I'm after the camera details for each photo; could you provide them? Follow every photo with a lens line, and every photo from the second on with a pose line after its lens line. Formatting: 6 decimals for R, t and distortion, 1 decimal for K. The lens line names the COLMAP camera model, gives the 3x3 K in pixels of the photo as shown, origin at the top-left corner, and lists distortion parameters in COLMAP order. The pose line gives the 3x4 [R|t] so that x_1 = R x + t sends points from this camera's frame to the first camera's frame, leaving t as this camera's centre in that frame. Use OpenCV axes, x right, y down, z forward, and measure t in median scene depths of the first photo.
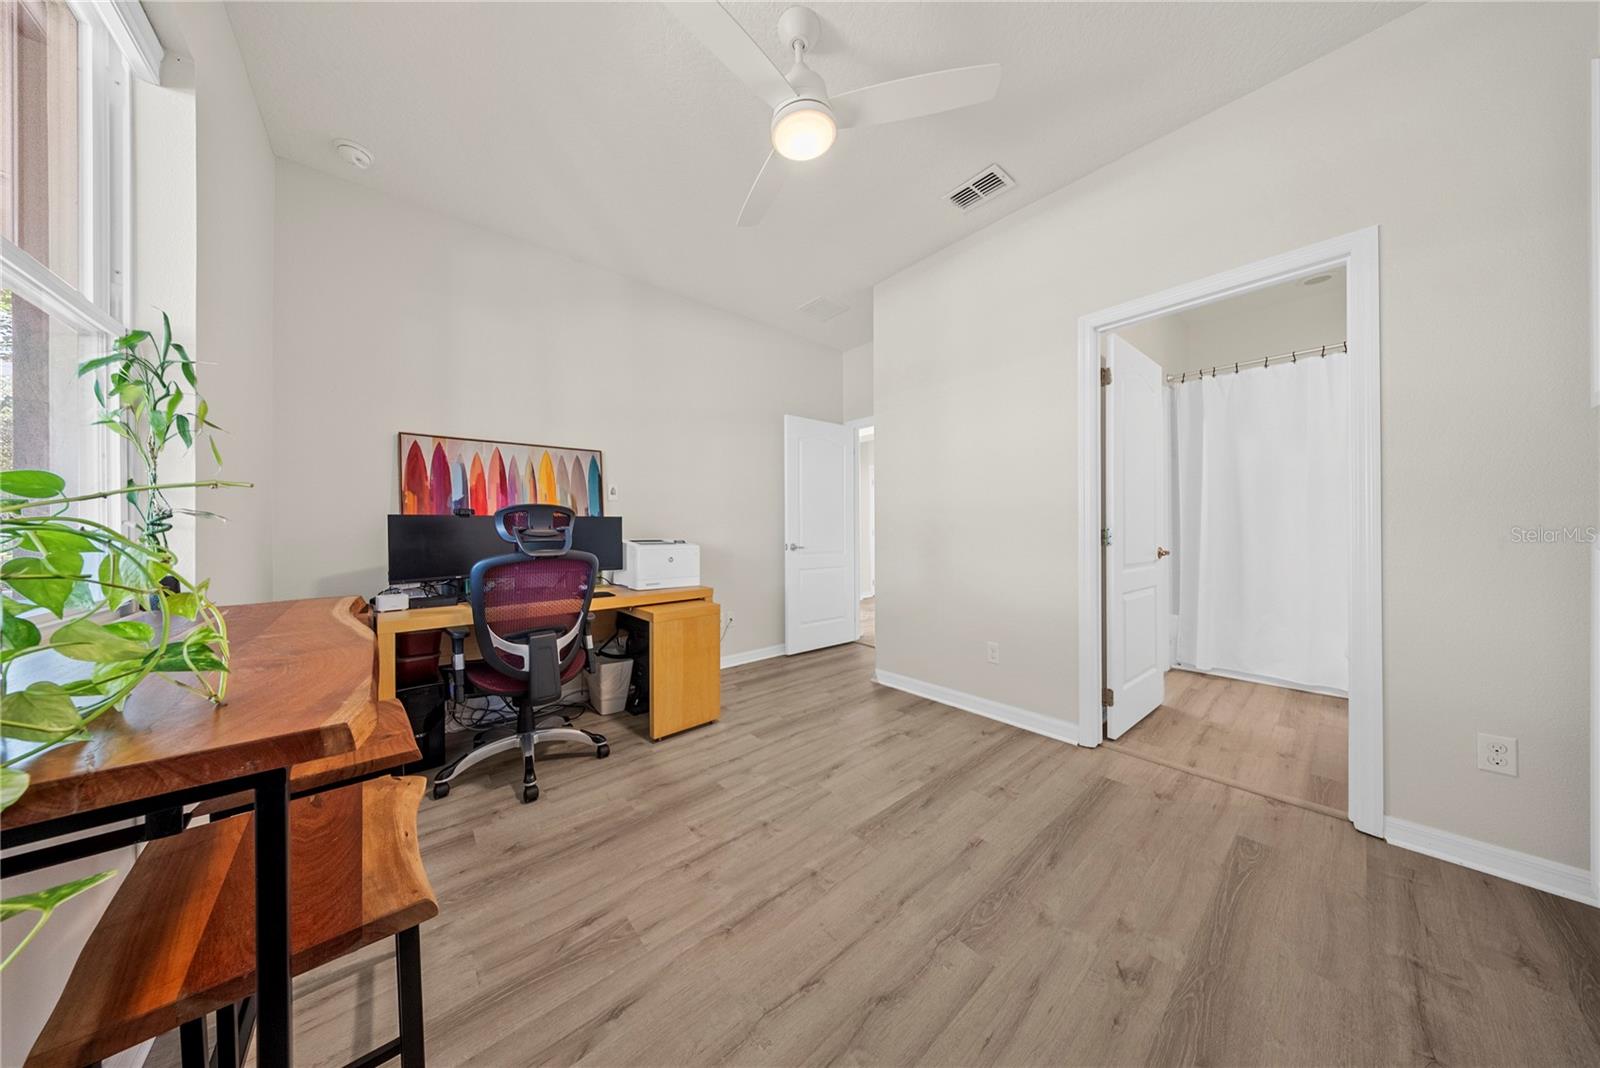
lens RADIAL K [[475.2, 0, 791.8], [0, 475.2, 529.9], [0, 0, 1]] dist [-0.001006, -0.000653]
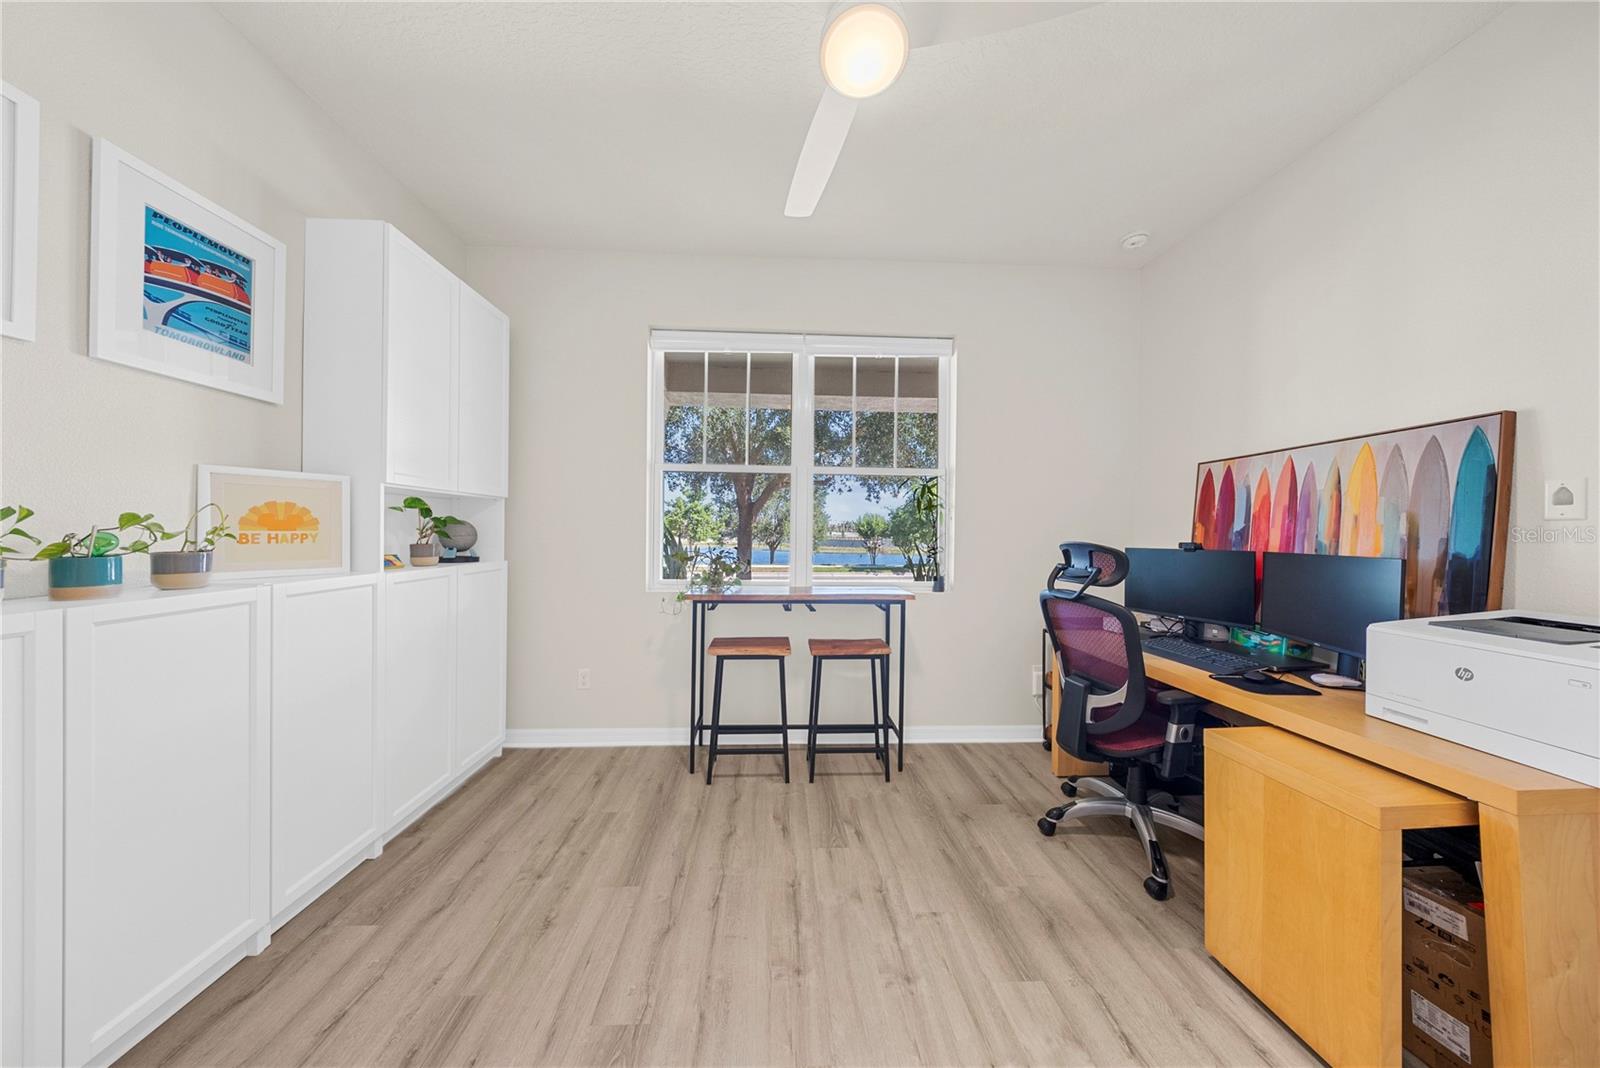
lens RADIAL K [[475.2, 0, 797.6], [0, 475.2, 531.2], [0, 0, 1]] dist [-0.001006, -0.000653]
pose [[-0.611706, 0.000015, -0.791085, 0.727812], [-0.006108, 0.999970, 0.004742, -0.100073], [0.791062, 0.007732, -0.611688, 1.491253]]
